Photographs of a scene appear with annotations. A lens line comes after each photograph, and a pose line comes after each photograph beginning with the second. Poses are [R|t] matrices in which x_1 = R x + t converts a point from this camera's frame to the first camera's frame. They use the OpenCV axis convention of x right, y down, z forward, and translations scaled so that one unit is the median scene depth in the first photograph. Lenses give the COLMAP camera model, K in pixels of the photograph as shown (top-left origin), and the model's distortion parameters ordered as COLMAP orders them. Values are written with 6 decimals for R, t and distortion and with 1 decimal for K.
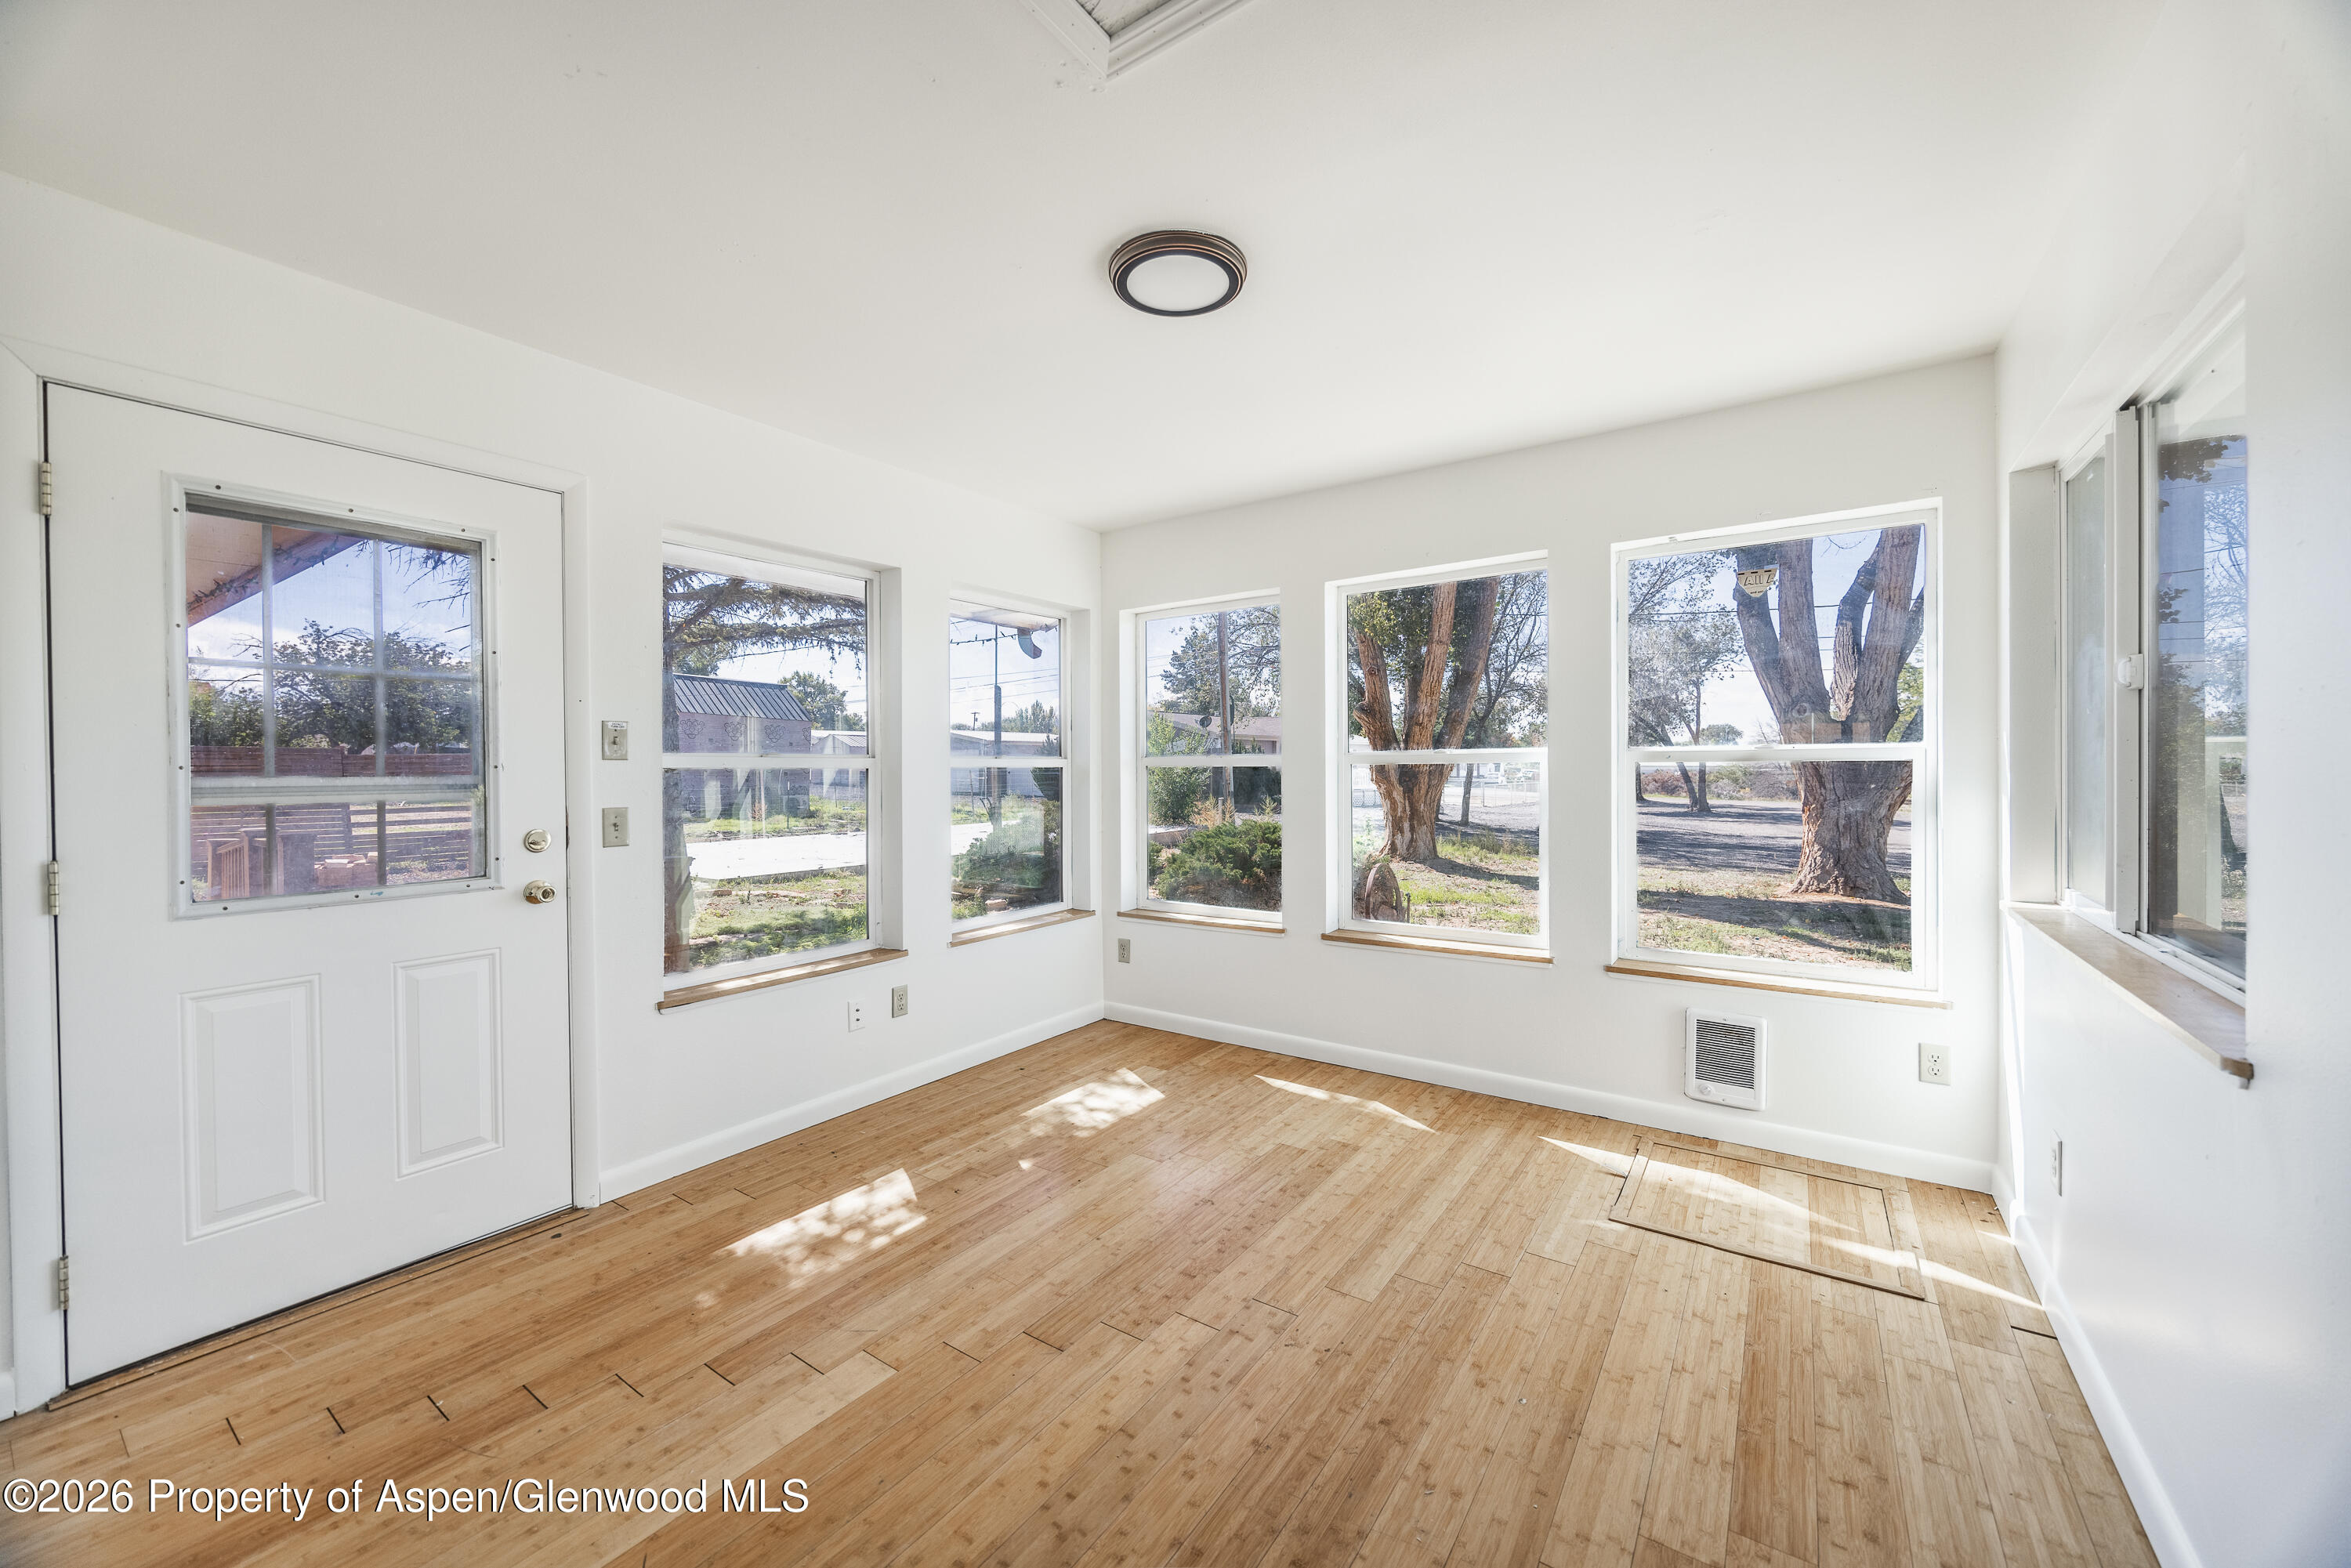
lens RADIAL K [[890.2, 0, 1173.5], [0, 890.2, 778.2], [0, 0, 1]] dist [-0.001753, -0.000161]
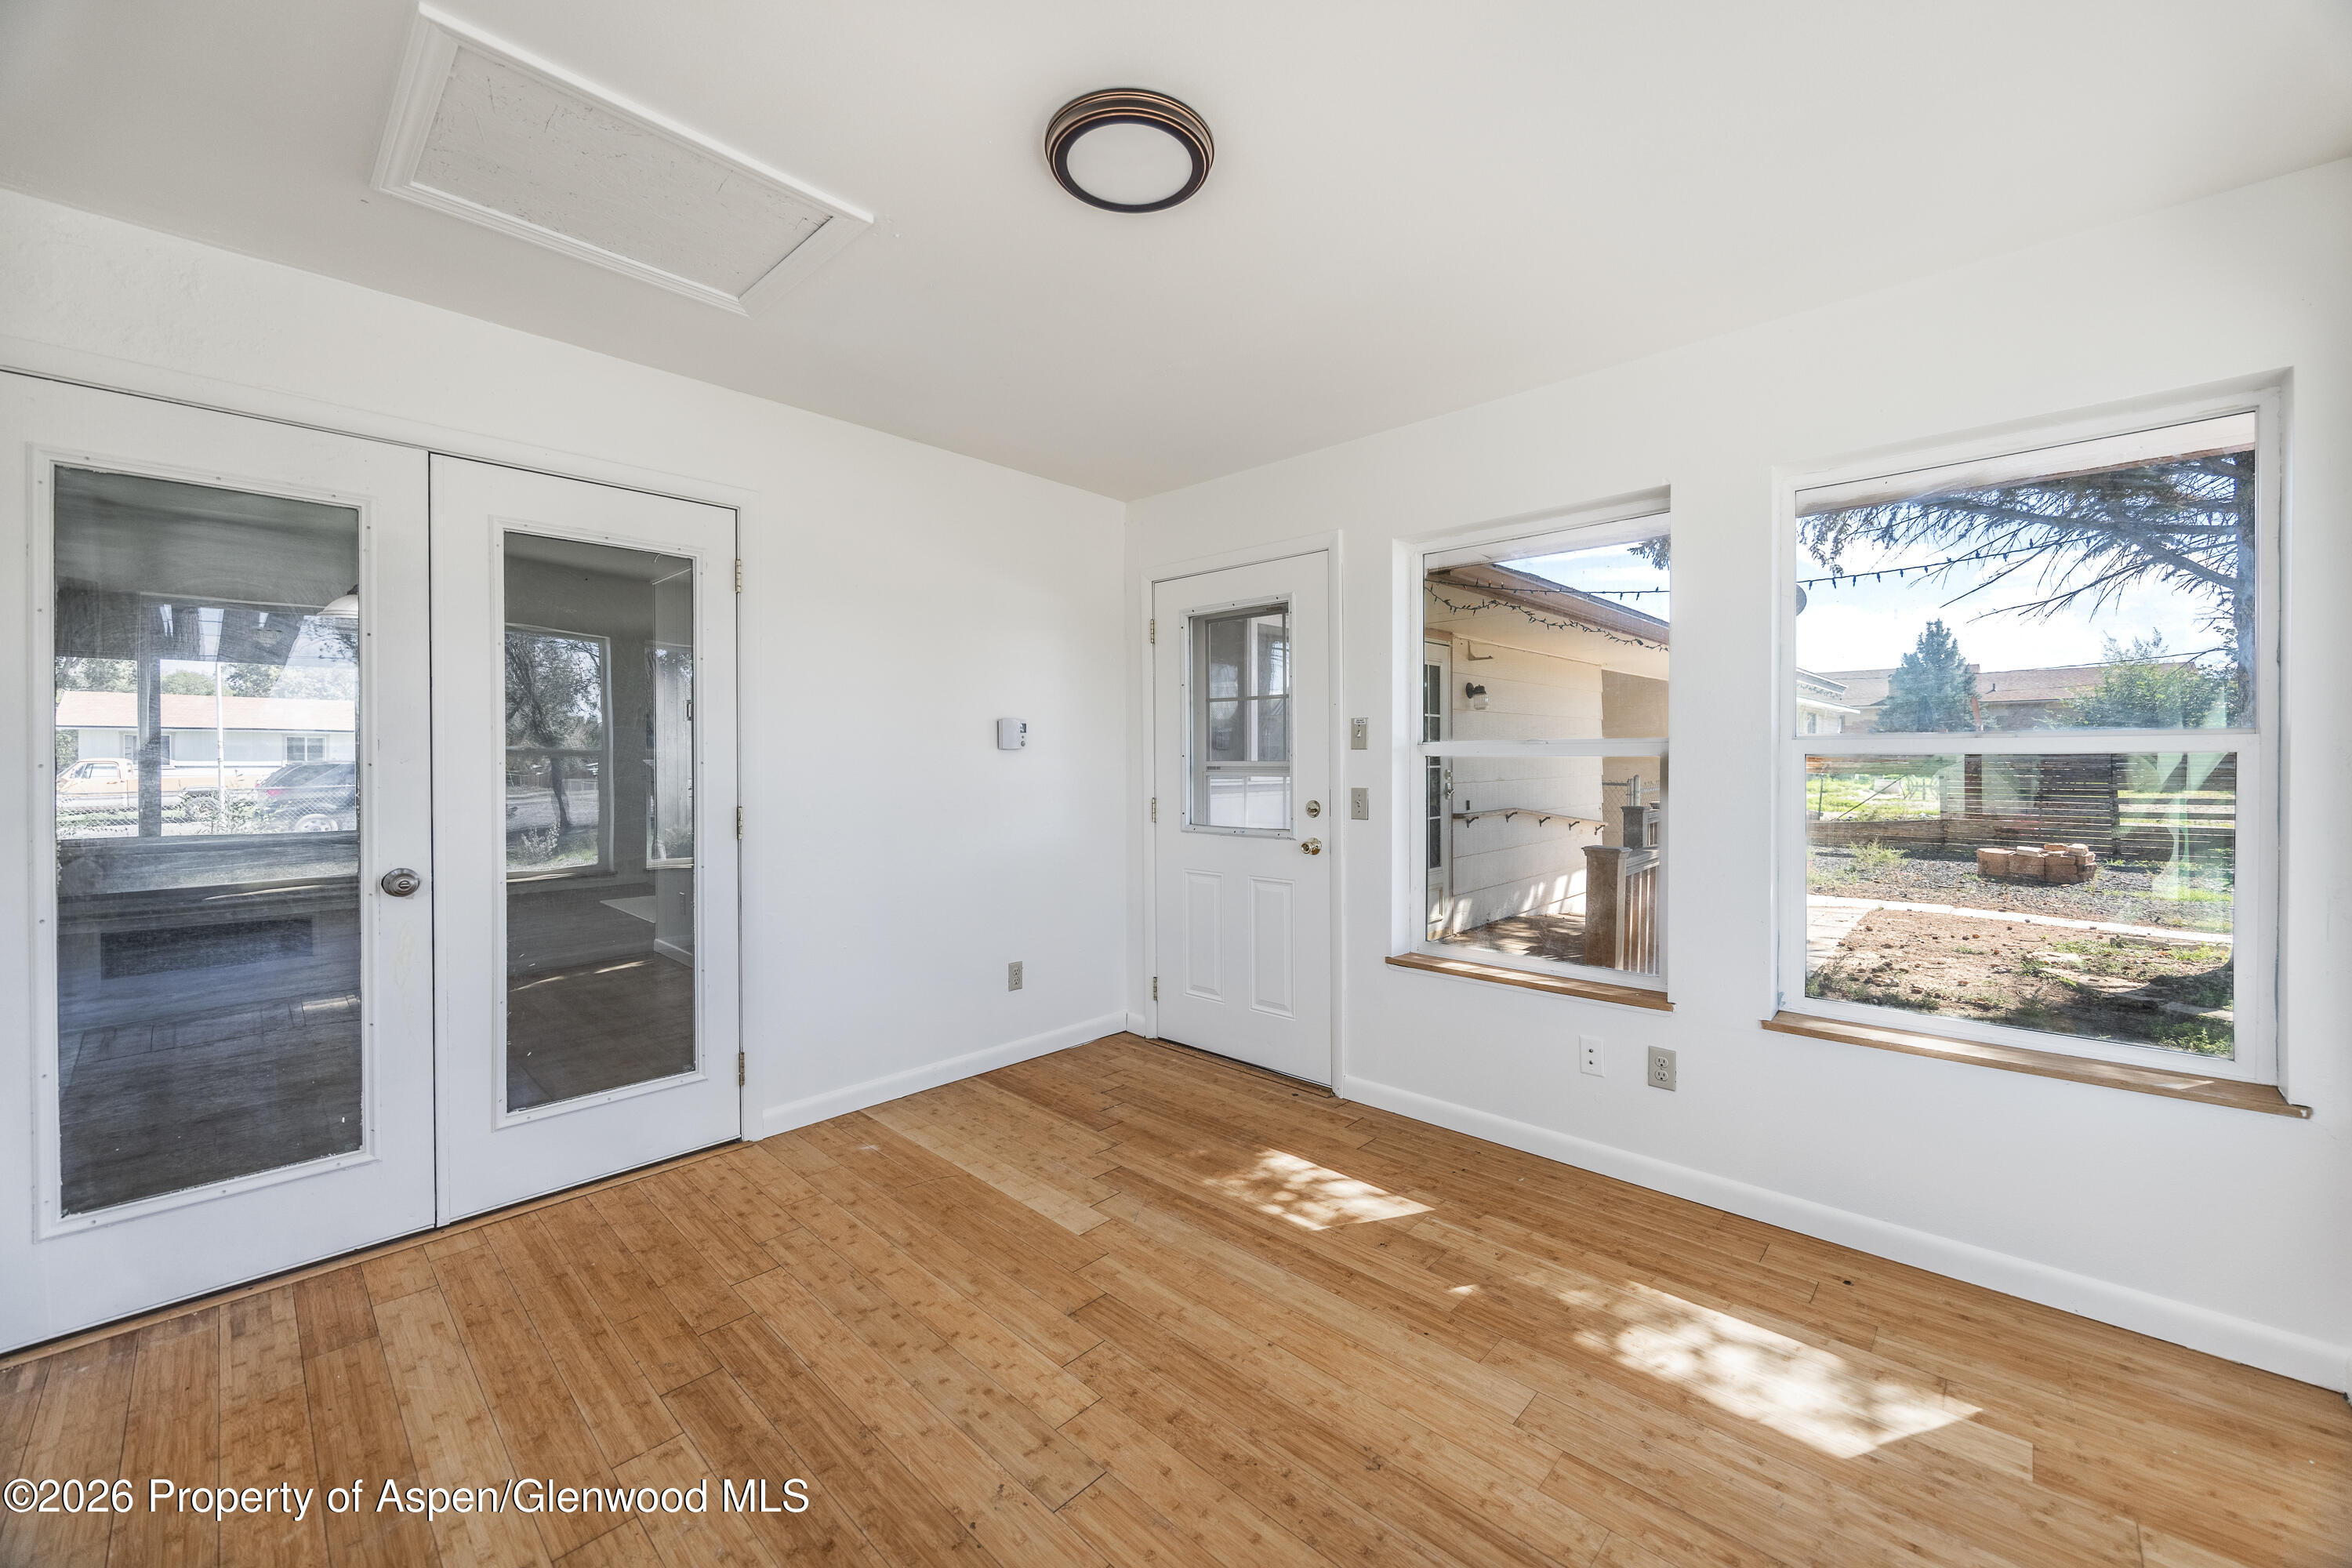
lens RADIAL K [[943.8, 0, 1208.6], [0, 943.8, 772.3], [0, 0, 1]] dist [-0.002054, -0.000082]
pose [[-0.152955, 0.019035, -0.988050, 0.716259], [-0.007434, 0.999764, 0.020412, -0.013212], [0.988205, 0.010467, -0.152778, 1.018609]]
